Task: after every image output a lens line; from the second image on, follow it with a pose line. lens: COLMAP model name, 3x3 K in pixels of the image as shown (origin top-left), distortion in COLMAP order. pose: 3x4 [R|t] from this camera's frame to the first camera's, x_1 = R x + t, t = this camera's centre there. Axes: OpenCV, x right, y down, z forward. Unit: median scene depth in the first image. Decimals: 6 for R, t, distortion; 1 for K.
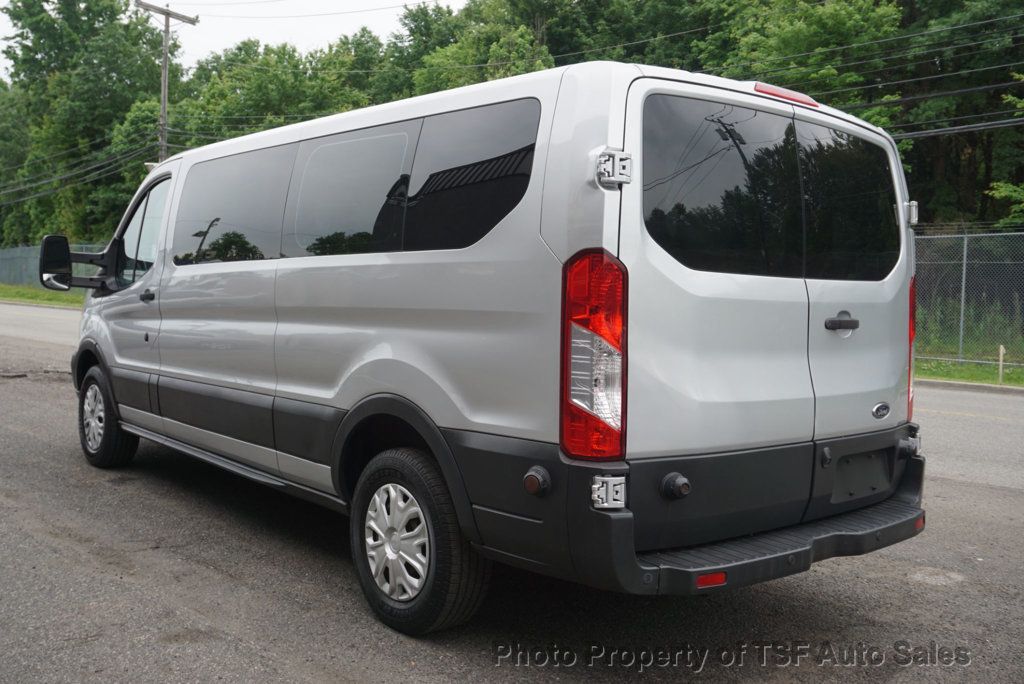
lens RADIAL K [[956.6, 0, 512.0], [0, 956.6, 342.0], [0, 0, 1]] dist [0.009432, 0.004389]
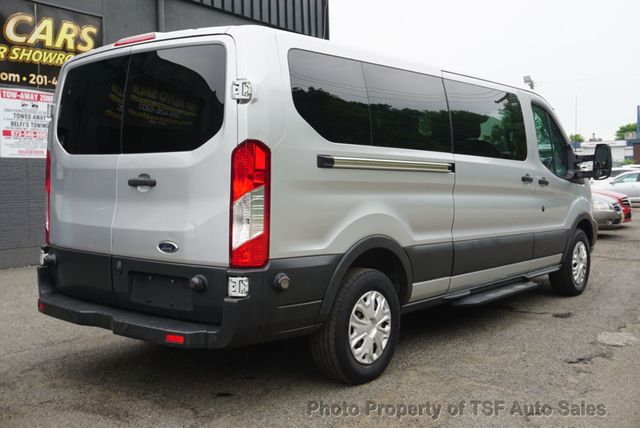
lens RADIAL K [[691.6, 0, 320.0], [0, 691.6, 214.0], [0, 0, 1]] dist [0.058280, 0.017195]
pose [[0.196515, 0.021354, -0.980268, 0.101959], [-0.042832, 0.998995, 0.013176, 0.000206], [0.979565, 0.039398, 0.197232, 0.074312]]
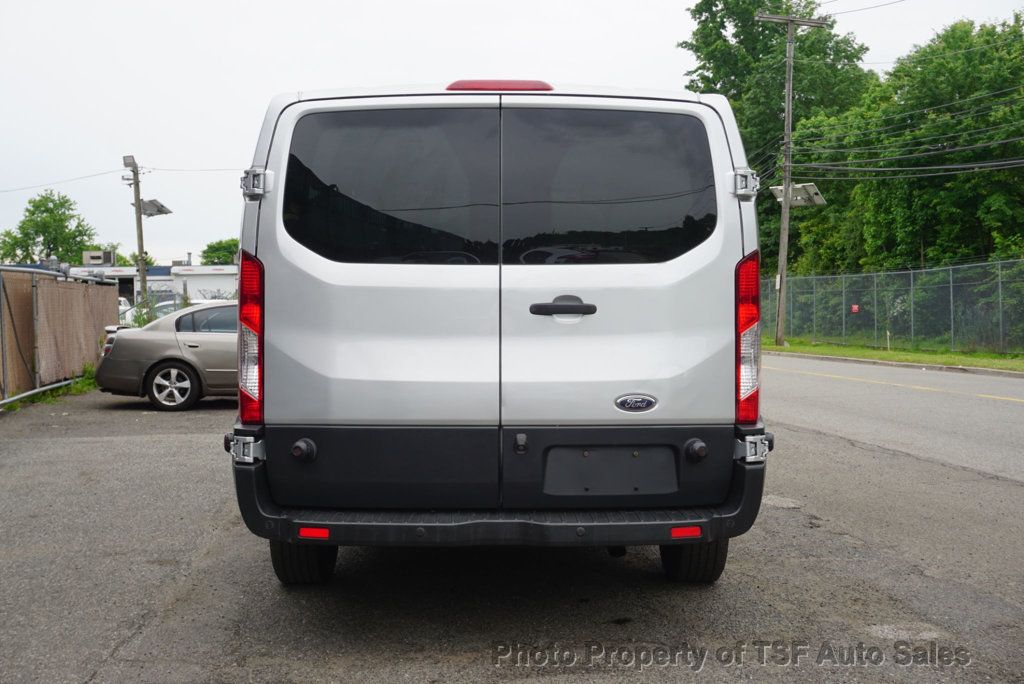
lens RADIAL K [[1132.5, 0, 512.0], [0, 1132.5, 342.0], [0, 0, 1]] dist [0.014417, 0.021038]
pose [[0.781743, -0.019612, -0.623292, 0.071275], [-0.006784, 0.999179, -0.039948, 0.004230], [0.623564, 0.035457, 0.780968, 0.005290]]
